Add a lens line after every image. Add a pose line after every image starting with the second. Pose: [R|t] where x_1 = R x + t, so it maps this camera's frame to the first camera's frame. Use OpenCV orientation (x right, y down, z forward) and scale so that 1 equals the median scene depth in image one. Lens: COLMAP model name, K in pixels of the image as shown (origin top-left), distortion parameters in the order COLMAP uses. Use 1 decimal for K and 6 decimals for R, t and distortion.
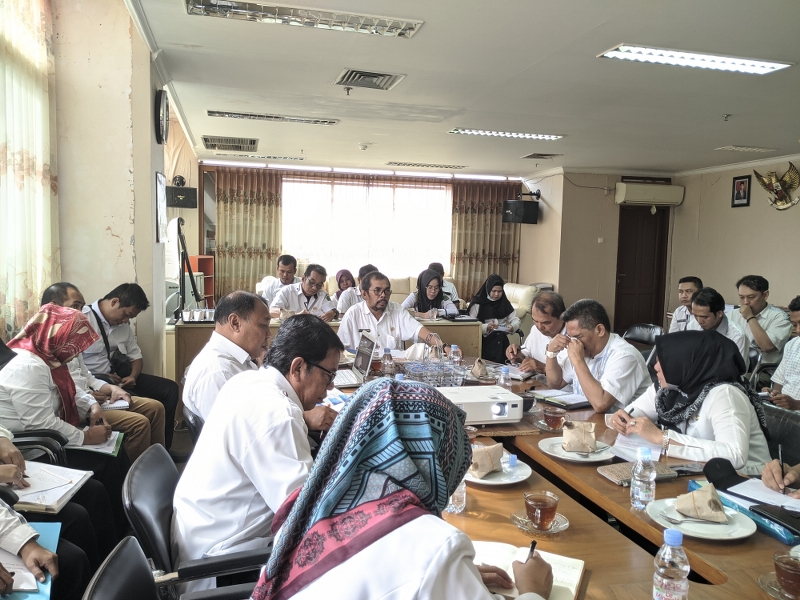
lens RADIAL K [[702.5, 0, 400.0], [0, 702.5, 300.0], [0, 0, 1]] dist [0.076145, -0.138104]
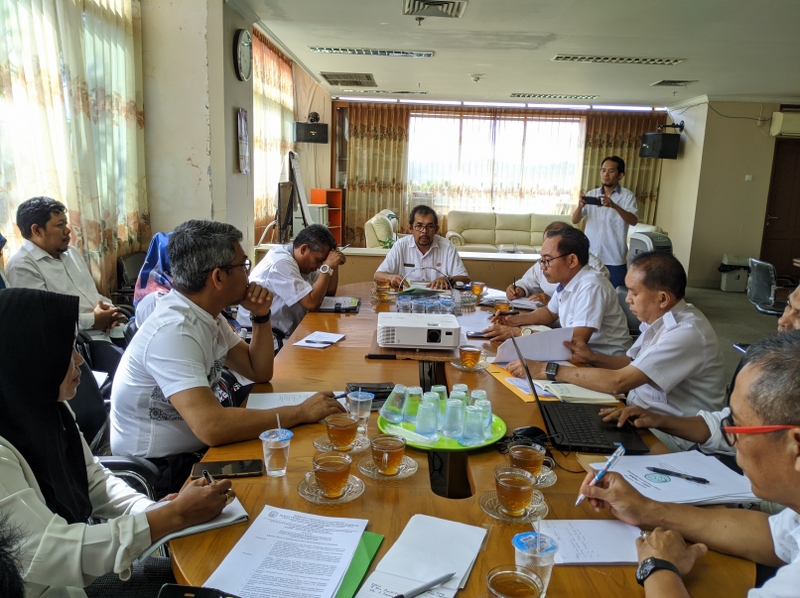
lens RADIAL K [[702.5, 0, 400.0], [0, 702.5, 299.0], [0, 0, 1]] dist [0.076145, -0.138104]
pose [[0.960357, 0.057562, -0.272764, 0.112115], [-0.034354, 0.995429, 0.089114, 0.003863], [0.276647, -0.076211, 0.957945, 0.002554]]
